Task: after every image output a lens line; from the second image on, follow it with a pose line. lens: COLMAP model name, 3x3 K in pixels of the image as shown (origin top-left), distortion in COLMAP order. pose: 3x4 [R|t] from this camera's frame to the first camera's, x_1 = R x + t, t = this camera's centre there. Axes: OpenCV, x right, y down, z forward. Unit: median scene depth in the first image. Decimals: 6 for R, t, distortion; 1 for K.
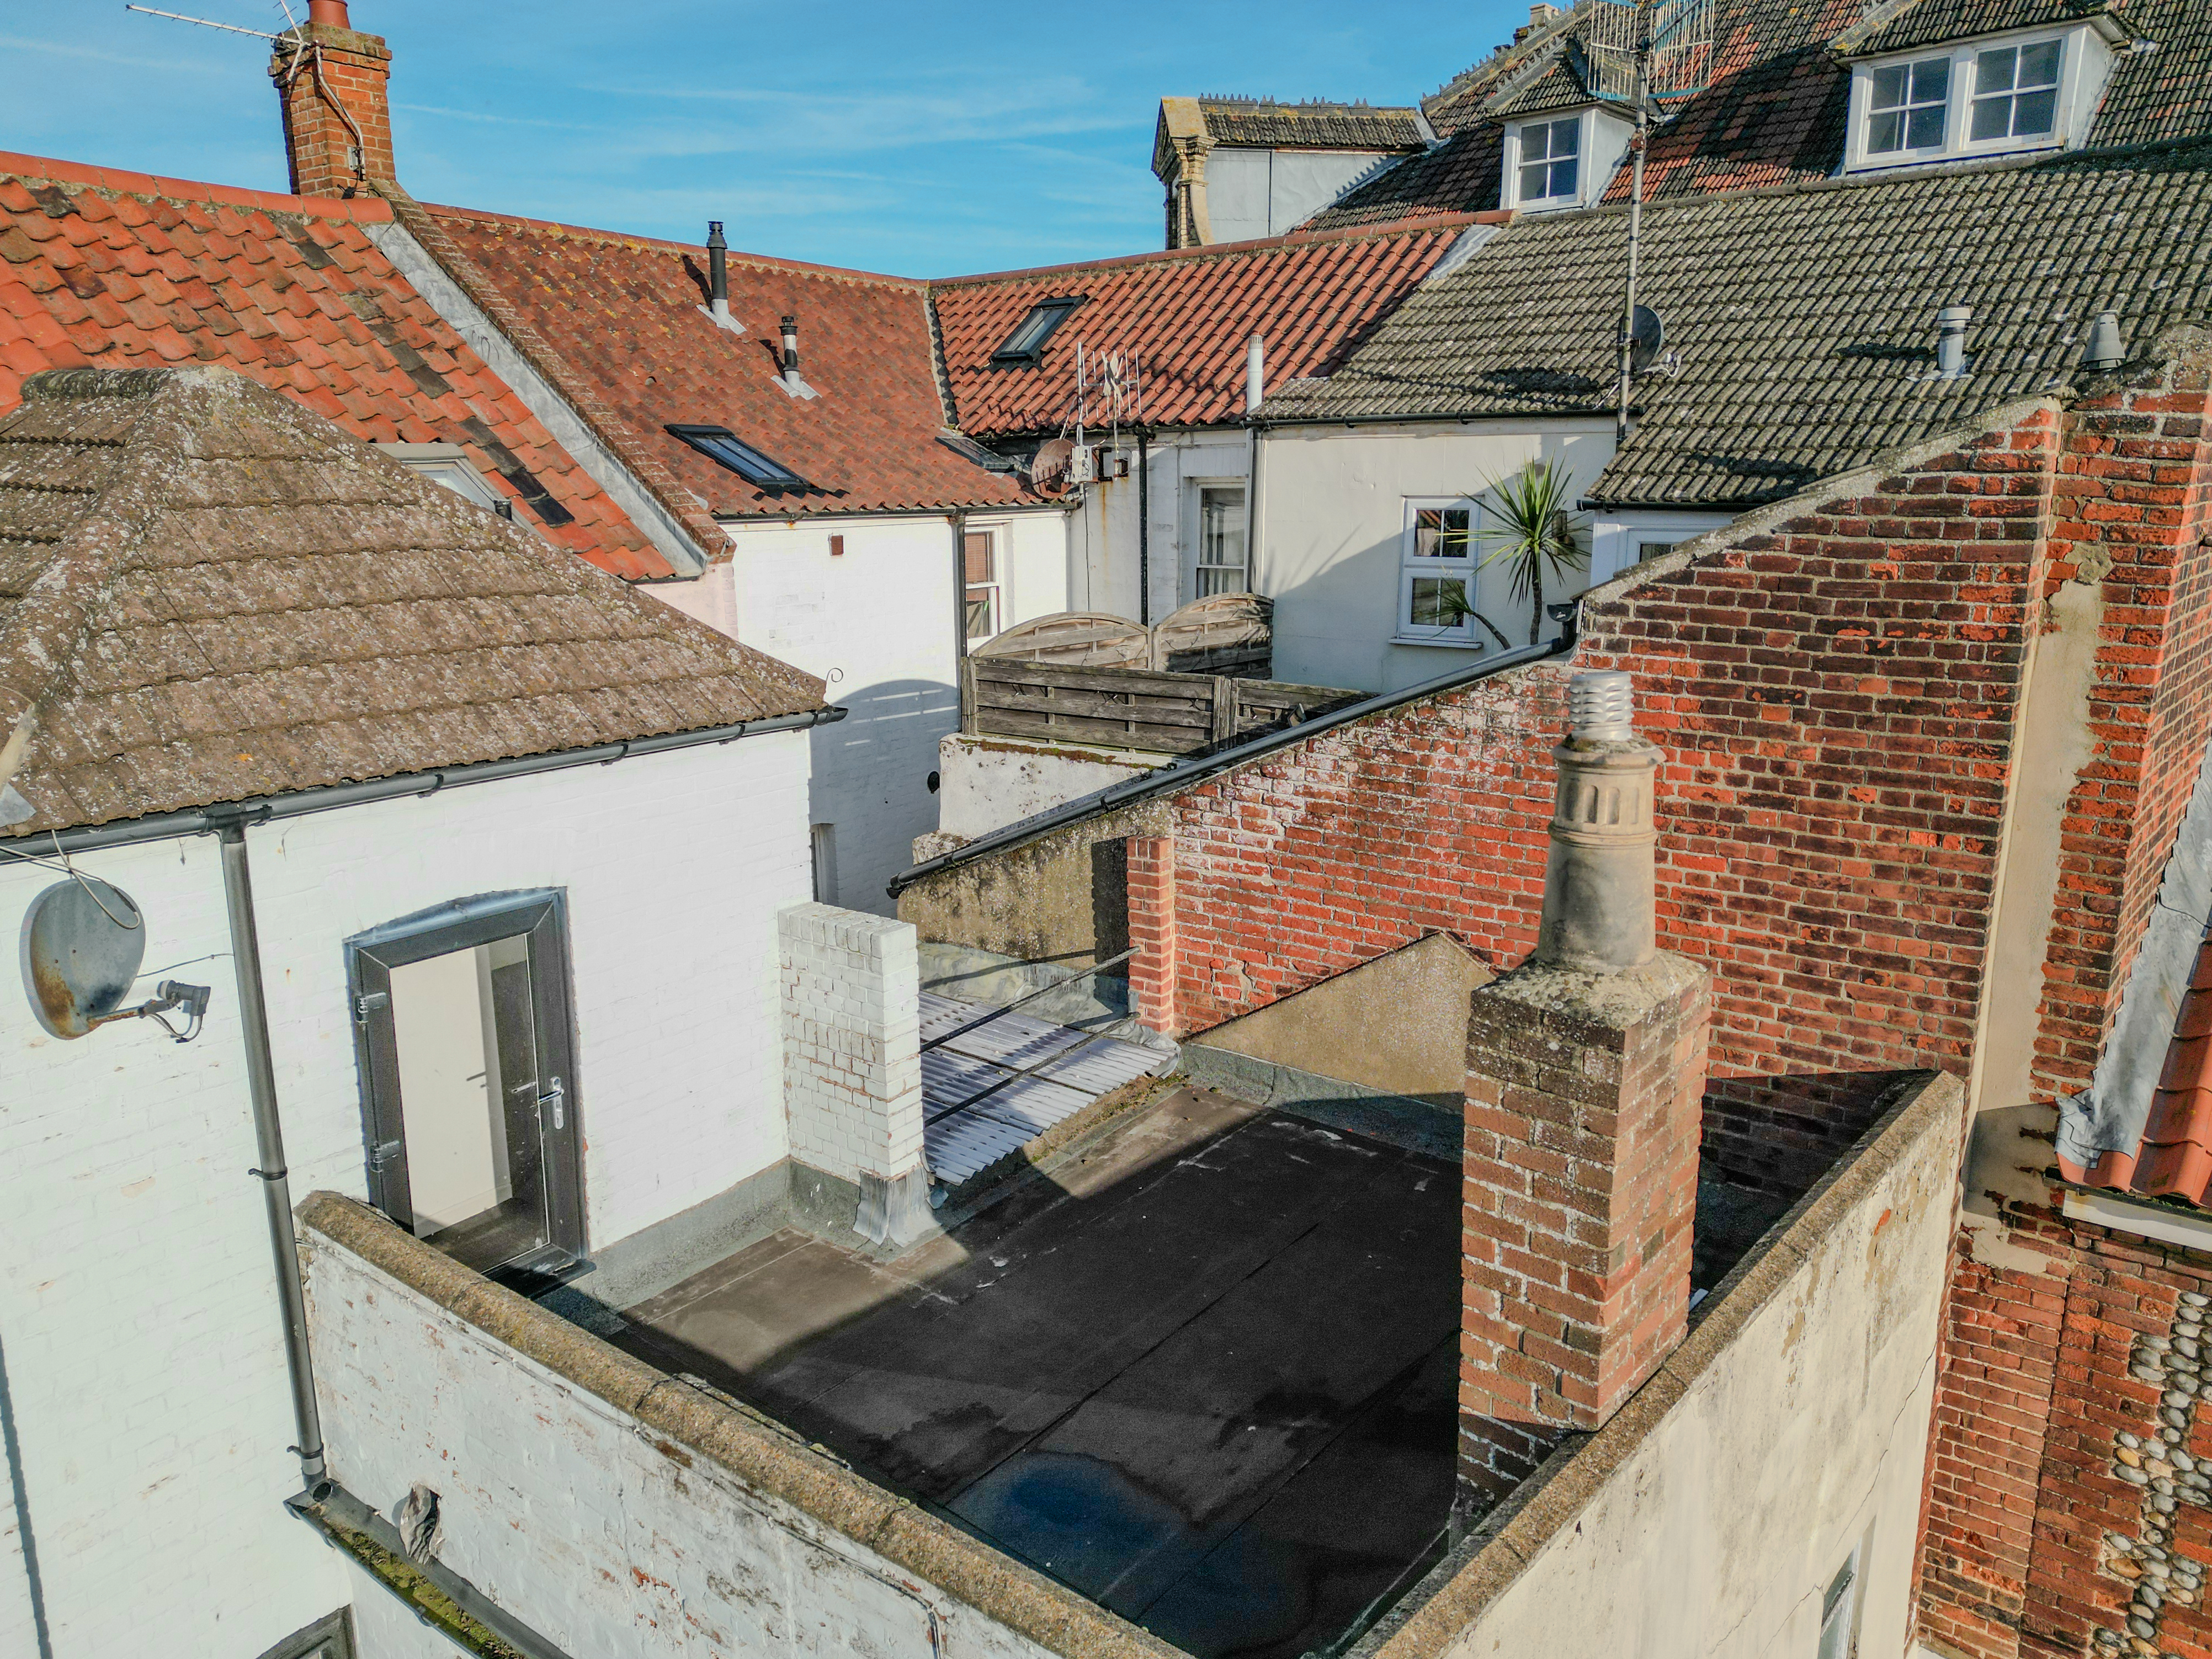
lens RADIAL K [[1523.1, 0, 1137.1], [0, 1523.1, 829.8], [0, 0, 1]] dist [0.097664, -0.086245]
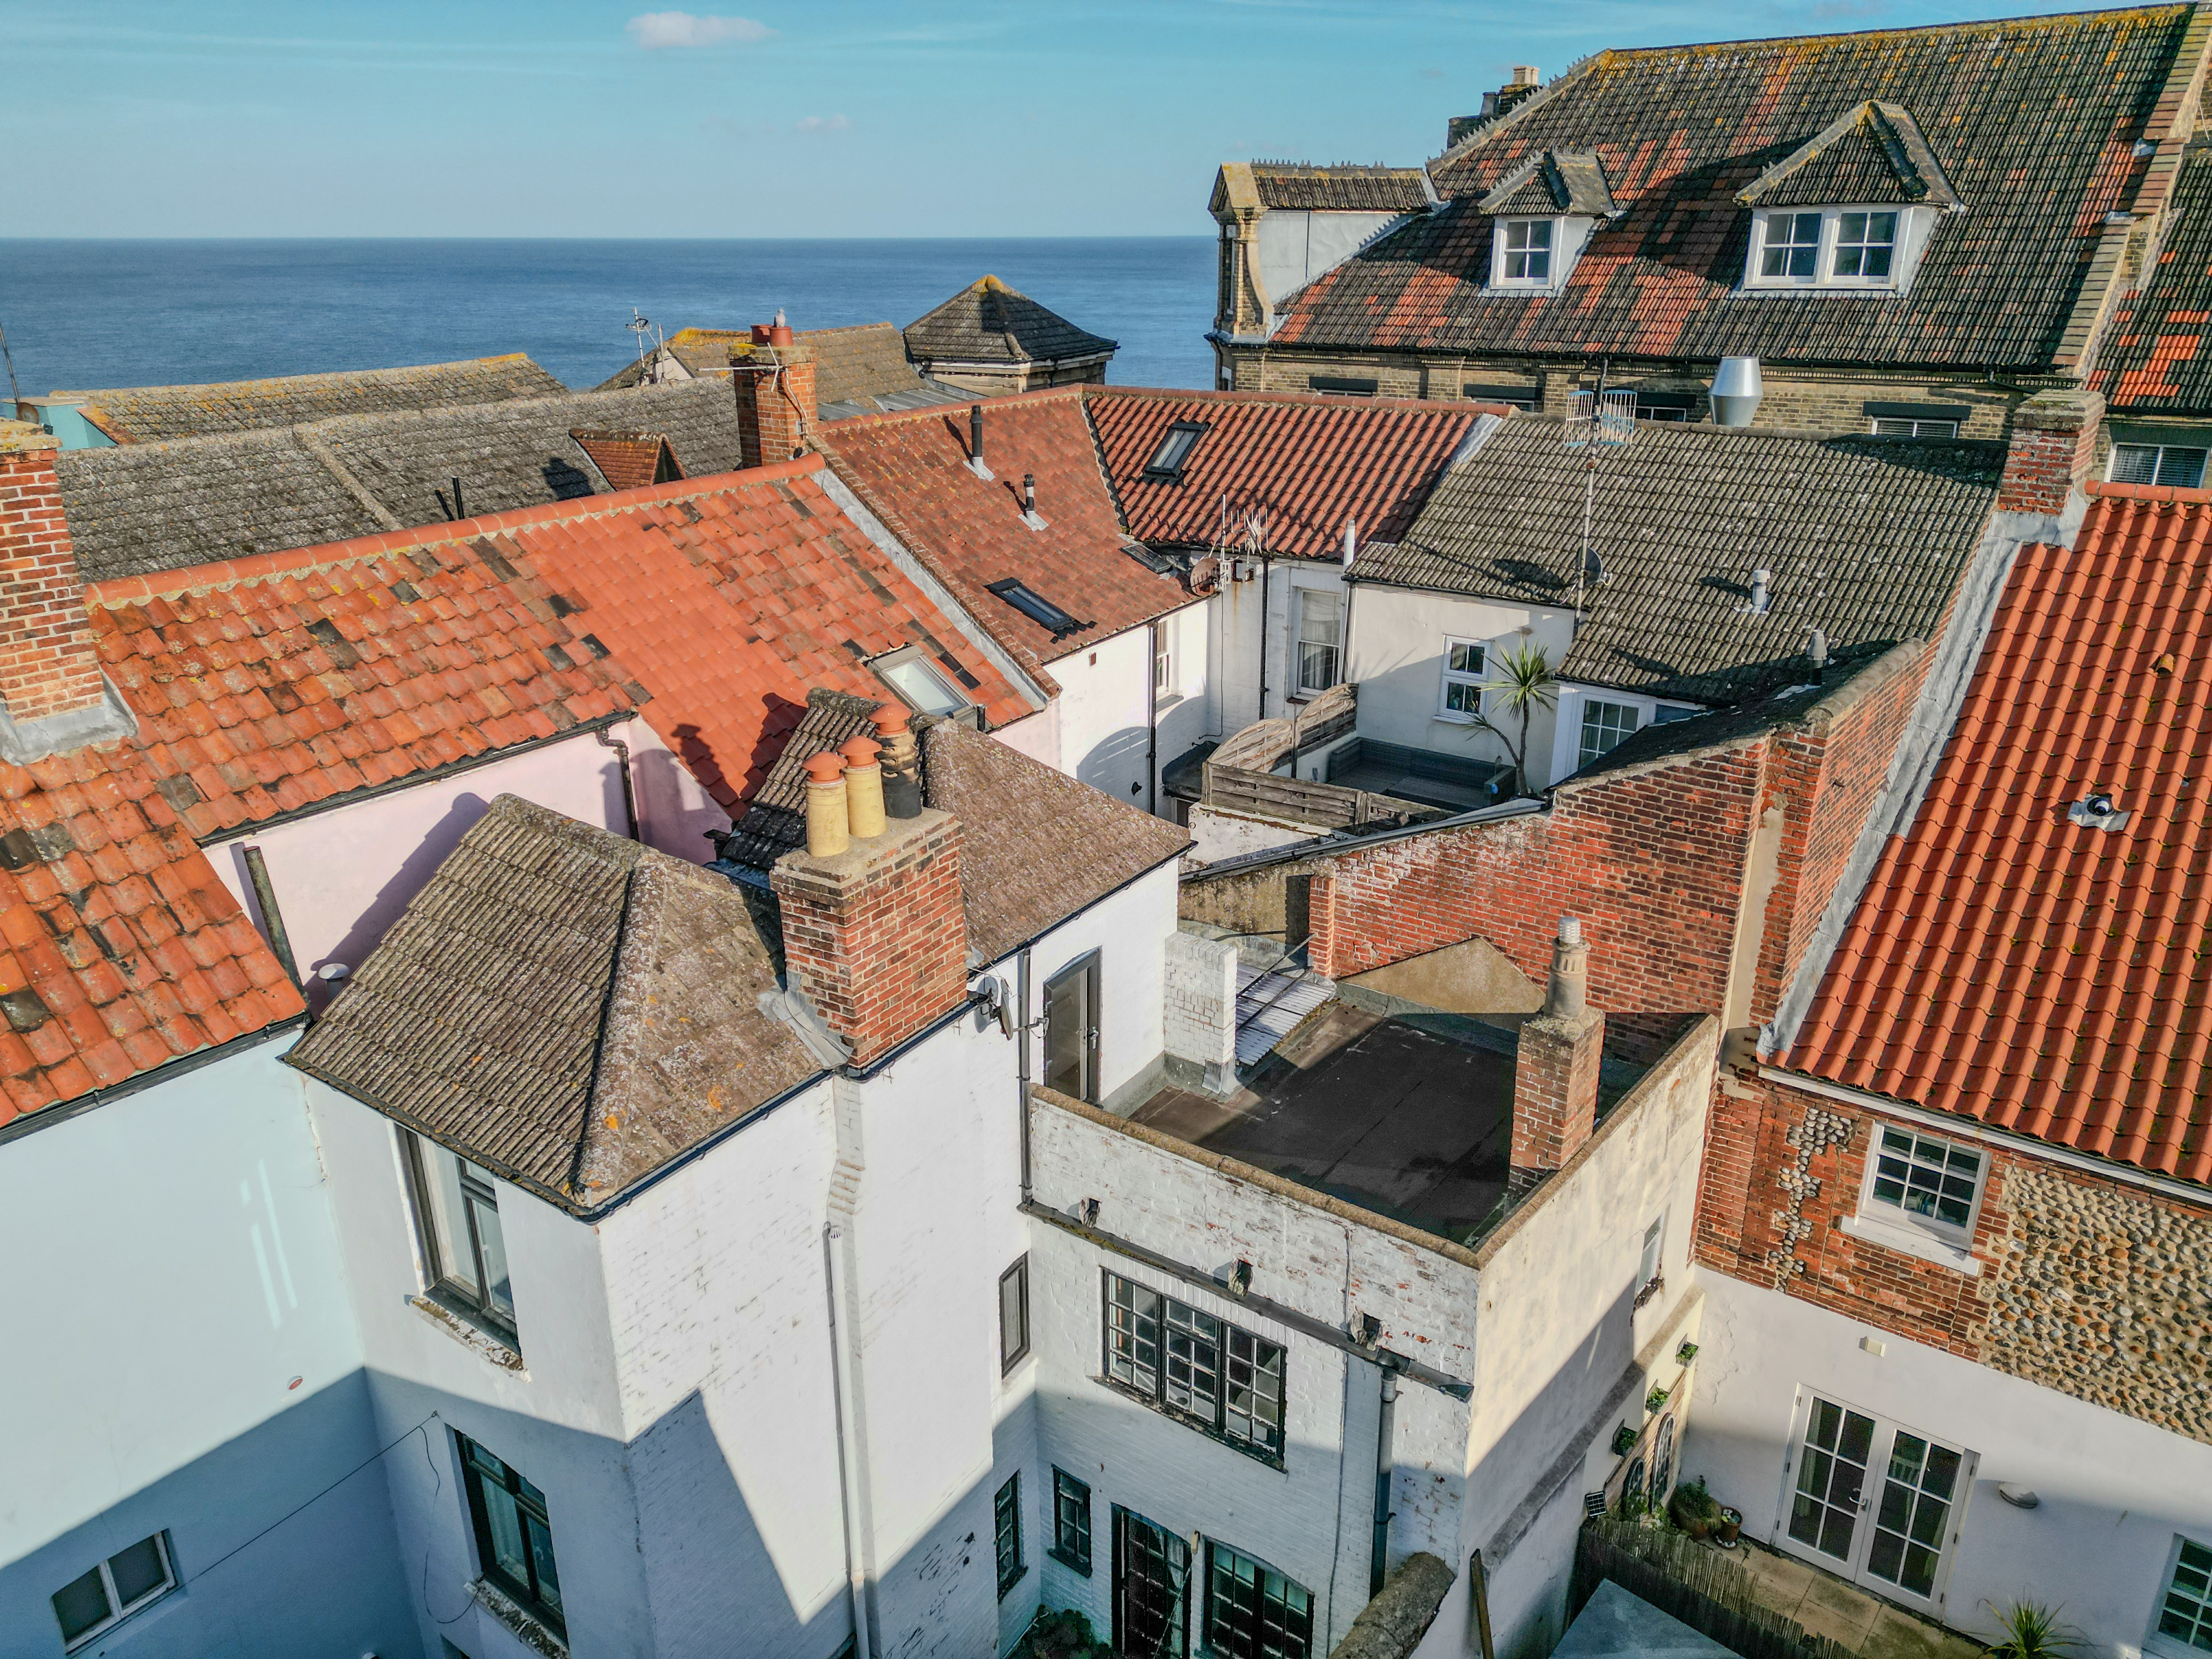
lens RADIAL K [[1523.1, 0, 1137.1], [0, 1523.1, 829.8], [0, 0, 1]] dist [0.097664, -0.086245]
pose [[0.999216, -0.012565, 0.037556, -0.294908], [0.007148, 0.989980, 0.141029, -0.325262], [-0.038951, -0.140650, 0.989293, -0.859600]]
